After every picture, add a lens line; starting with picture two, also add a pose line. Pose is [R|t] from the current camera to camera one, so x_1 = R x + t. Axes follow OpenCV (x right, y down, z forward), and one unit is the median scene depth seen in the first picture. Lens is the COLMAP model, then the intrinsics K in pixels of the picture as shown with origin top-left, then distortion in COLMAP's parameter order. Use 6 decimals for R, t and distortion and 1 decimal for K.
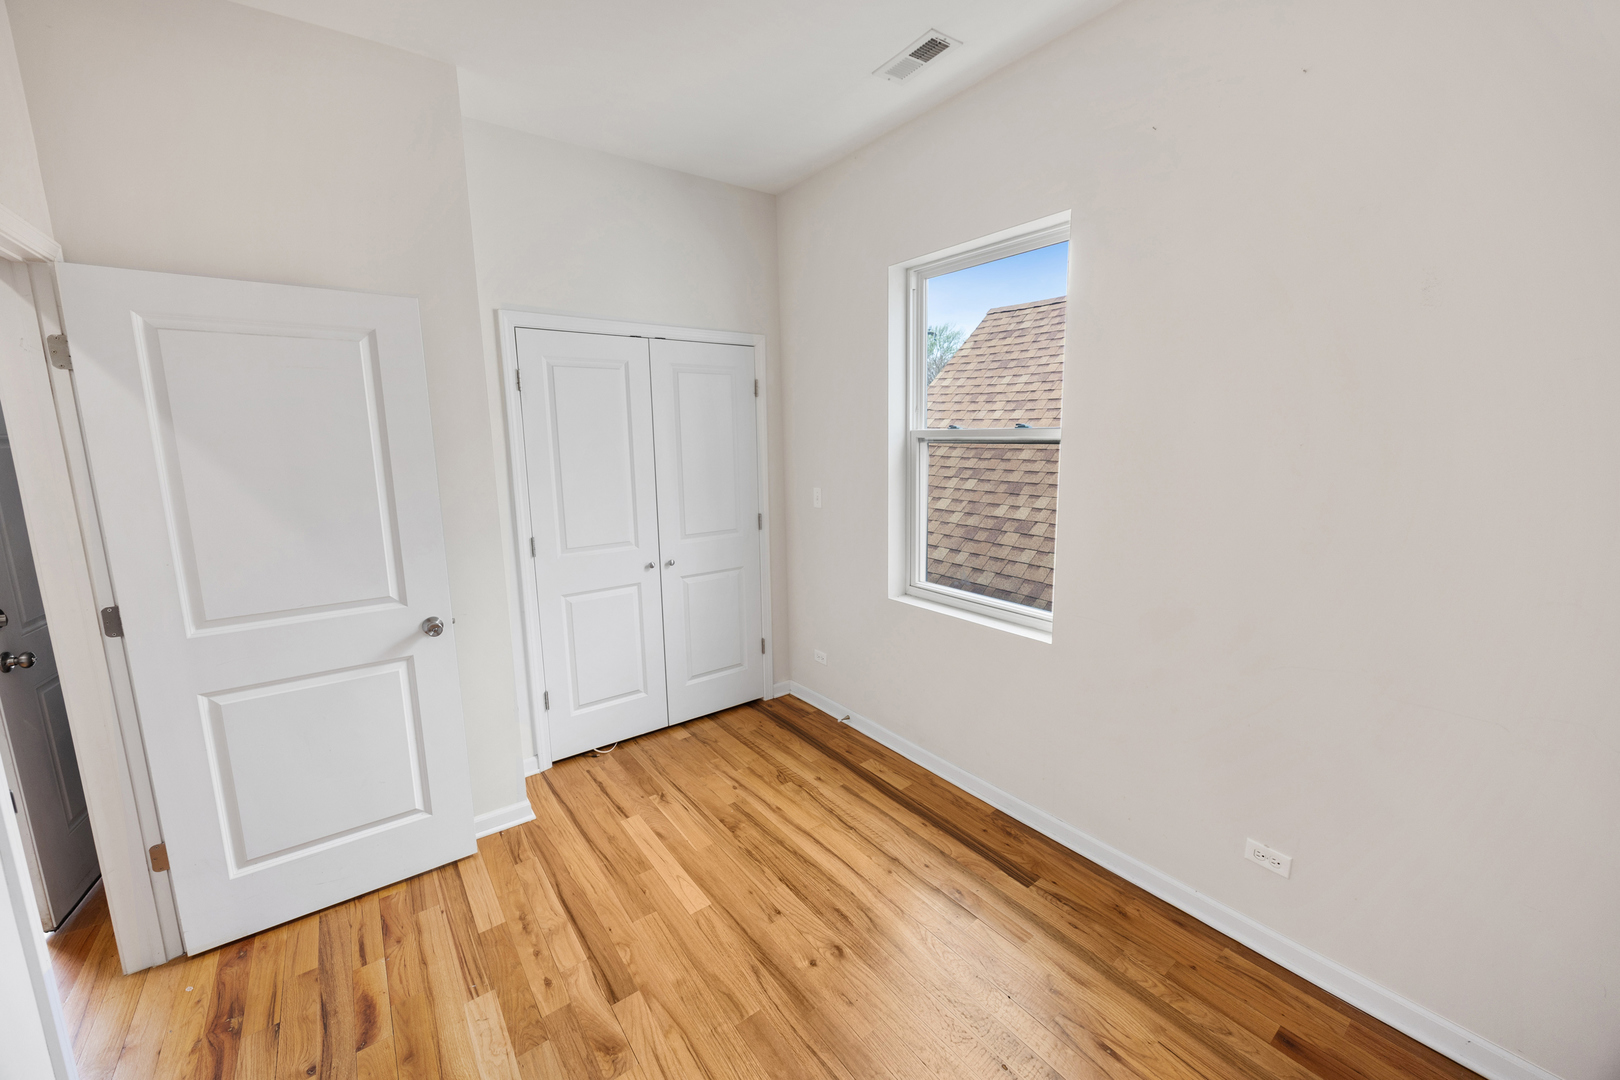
lens RADIAL K [[622.3, 0, 807.7], [0, 622.3, 538.9], [0, 0, 1]] dist [-0.001756, -0.000130]
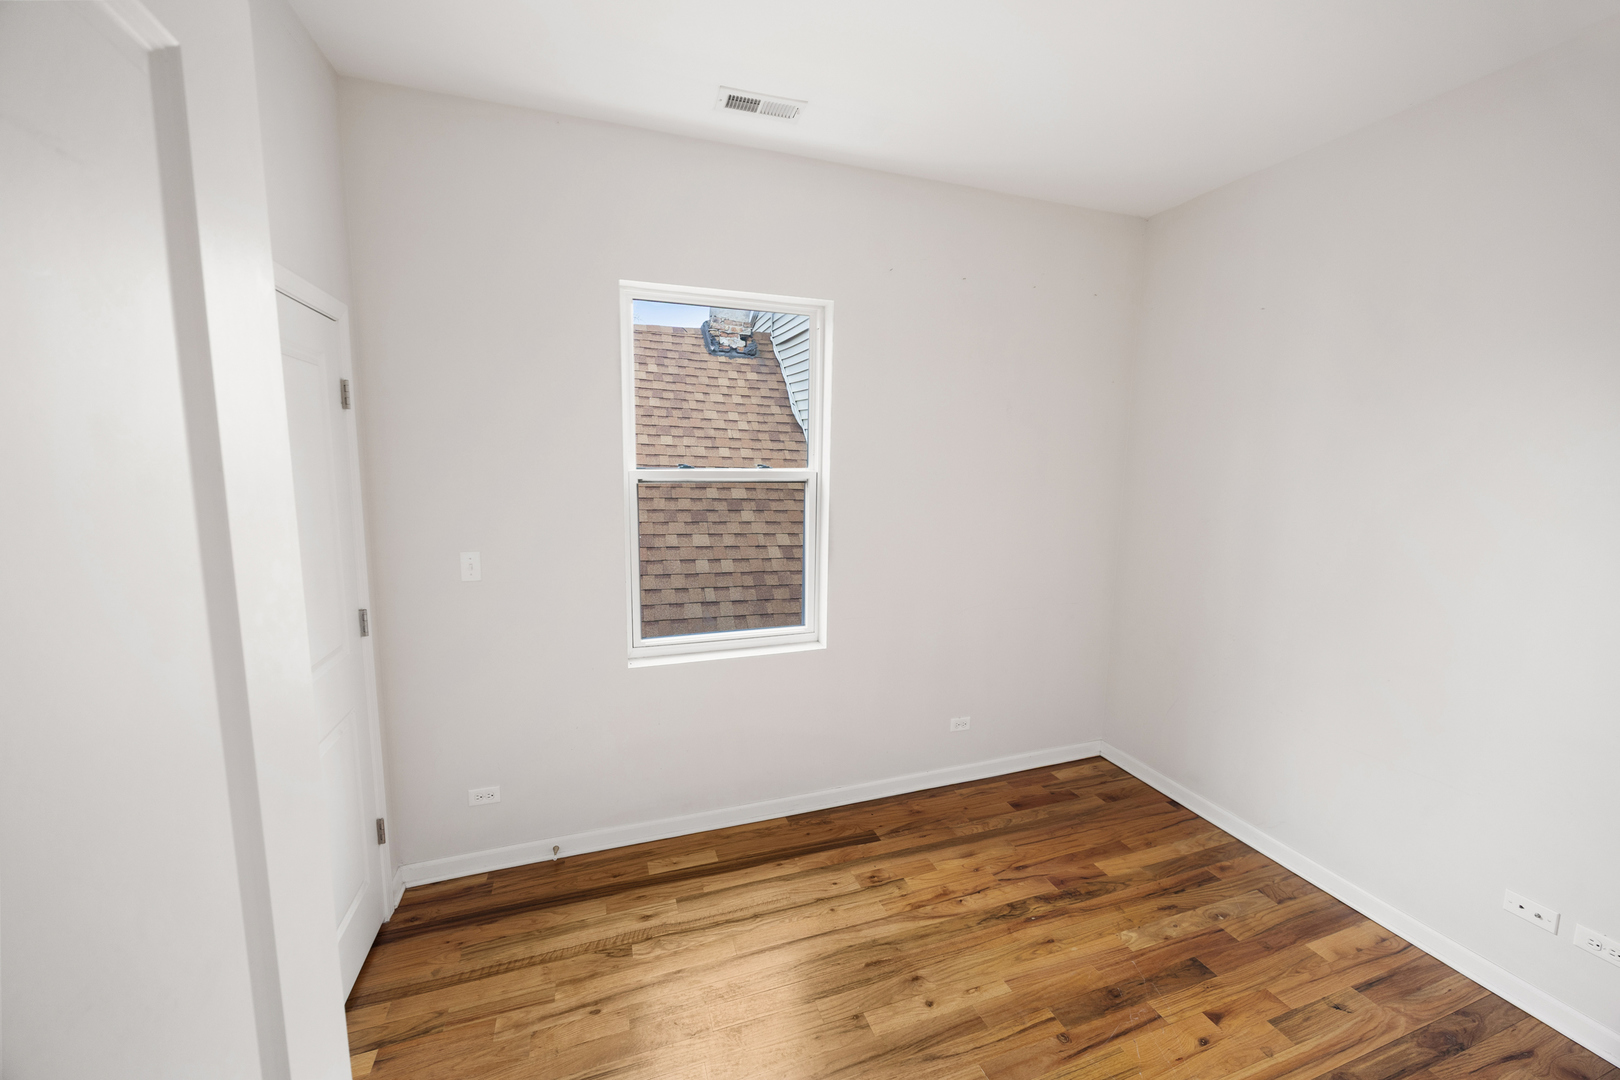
lens RADIAL K [[622.3, 0, 807.7], [0, 622.3, 538.9], [0, 0, 1]] dist [-0.001756, -0.000130]
pose [[0.300985, -0.105919, 0.947728, -0.692673], [0.145594, 0.987266, 0.064099, -0.115080], [-0.942449, 0.118691, 0.312574, 0.586467]]
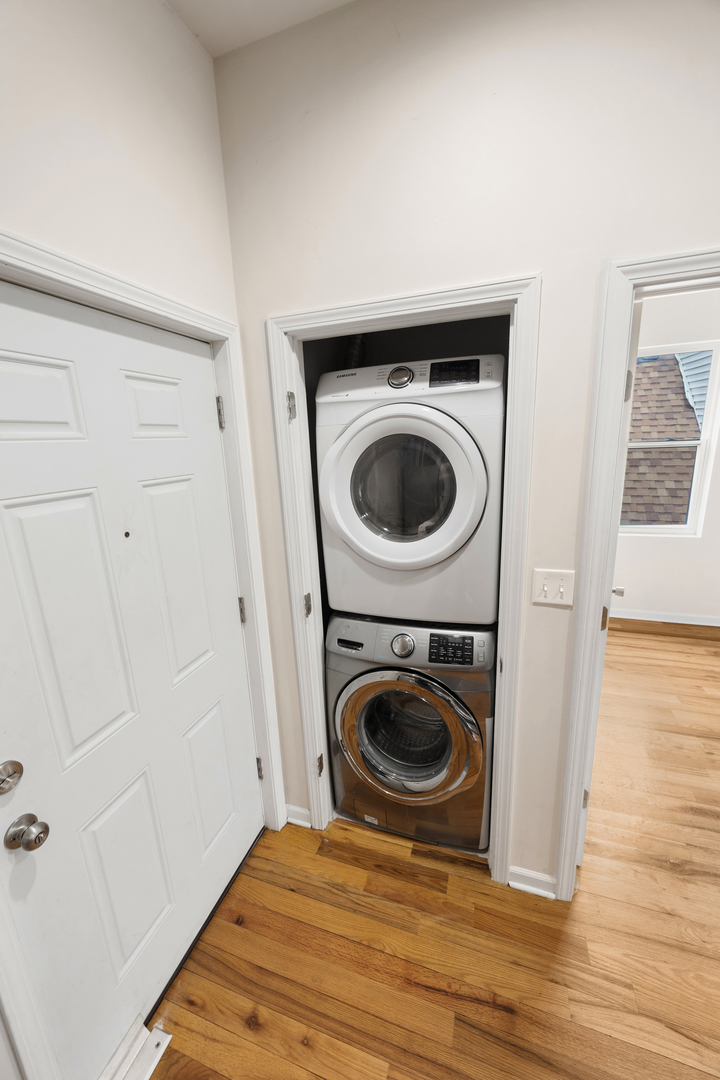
lens RADIAL K [[414.9, 0, 354.0], [0, 414.9, 534.2], [0, 0, 1]] dist [-0.001756, -0.000130]
pose [[0.828278, -0.147731, 0.540491, -1.339219], [0.128379, 0.988992, 0.073584, -0.105242], [-0.545412, 0.008440, 0.838126, 0.397474]]
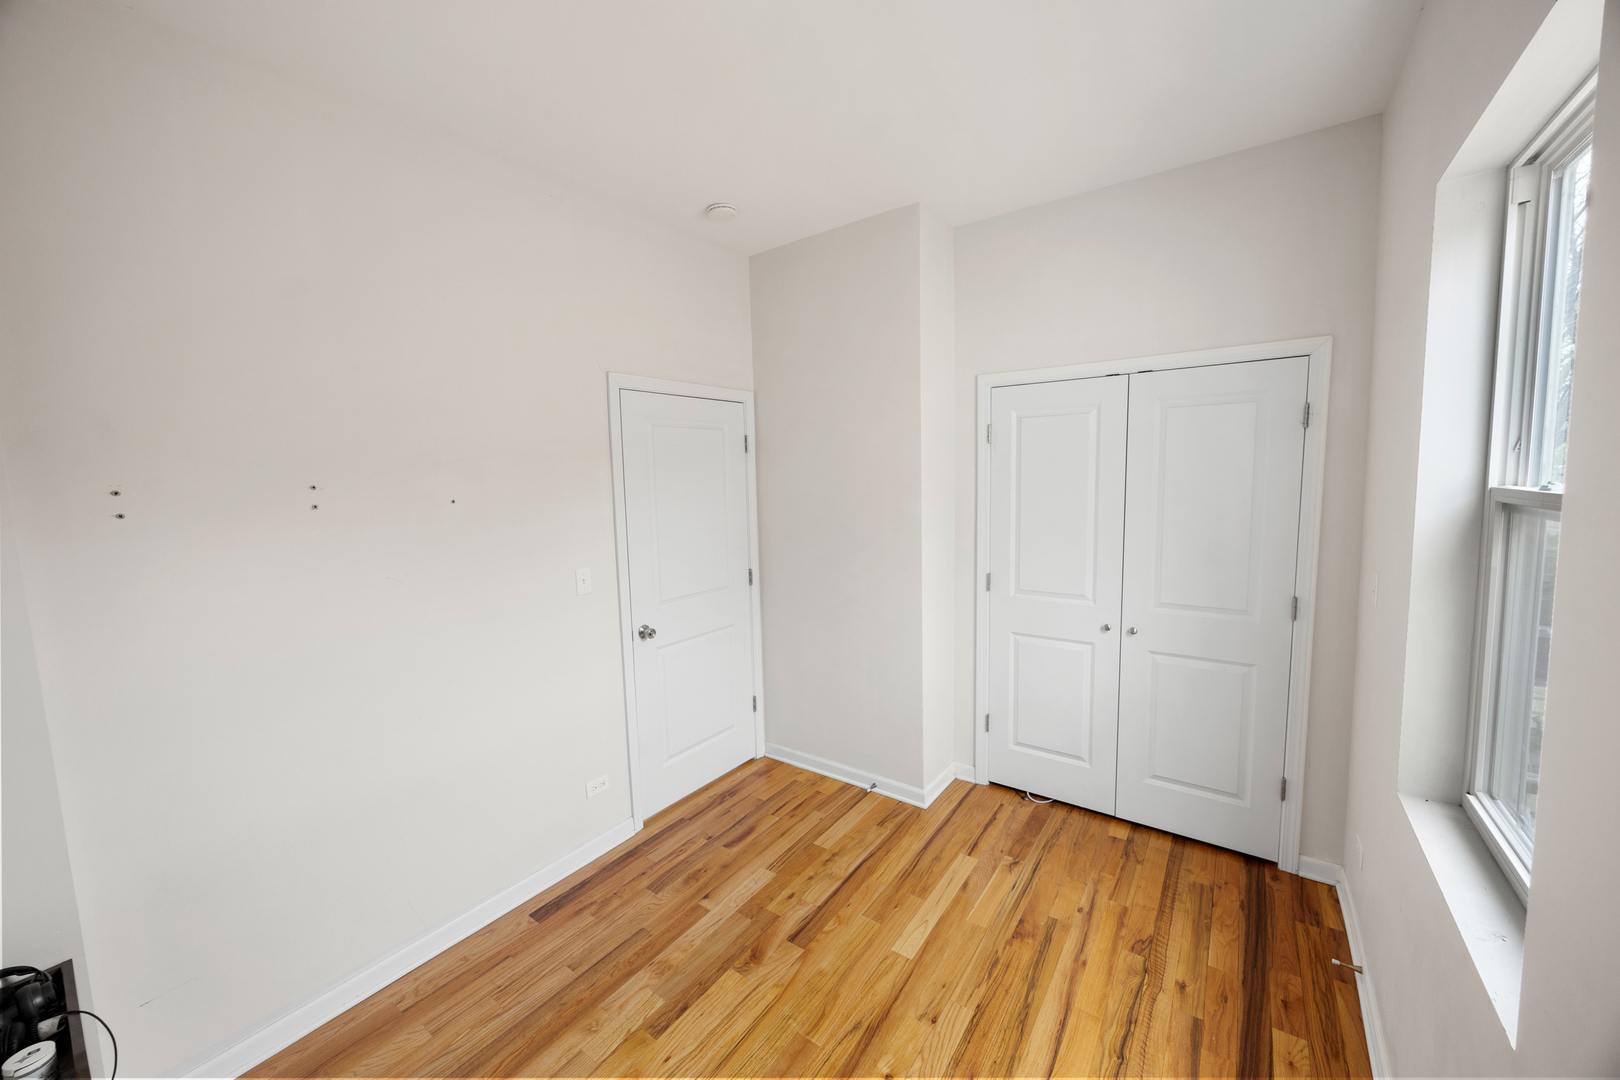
lens RADIAL K [[608.1, 0, 810.0], [0, 608.1, 540.0], [0, 0, 1]] dist [-0.000779, -0.000016]
pose [[0.297763, 0.110197, -0.948258, 0.546008], [-0.141882, 0.987392, 0.070192, -0.103178], [0.944037, 0.113640, 0.309644, 0.396424]]
